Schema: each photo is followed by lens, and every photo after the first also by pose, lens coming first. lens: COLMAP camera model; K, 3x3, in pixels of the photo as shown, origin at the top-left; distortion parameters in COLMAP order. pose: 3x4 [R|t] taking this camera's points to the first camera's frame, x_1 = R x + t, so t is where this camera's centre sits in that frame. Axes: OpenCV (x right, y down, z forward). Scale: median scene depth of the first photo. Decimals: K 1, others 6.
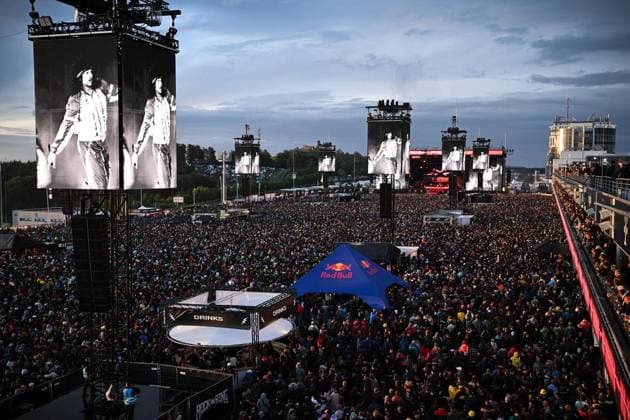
lens RADIAL K [[708.3, 0, 315.0], [0, 708.3, 210.0], [0, 0, 1]] dist [0.011016, 0.012732]
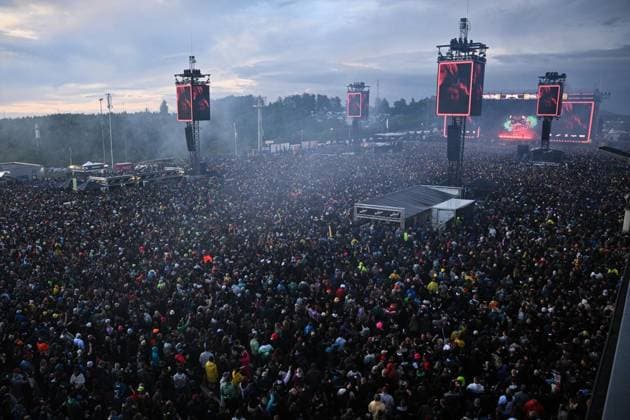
lens RADIAL K [[497.3, 0, 275.3], [0, 497.3, 230.8], [0, 0, 1]] dist [-0.126238, 0.073928]
pose [[0.936814, 0.069946, -0.342763, 0.136857], [-0.010086, 0.984800, 0.173397, -0.021123], [0.349681, -0.158984, 0.923281, 0.390408]]
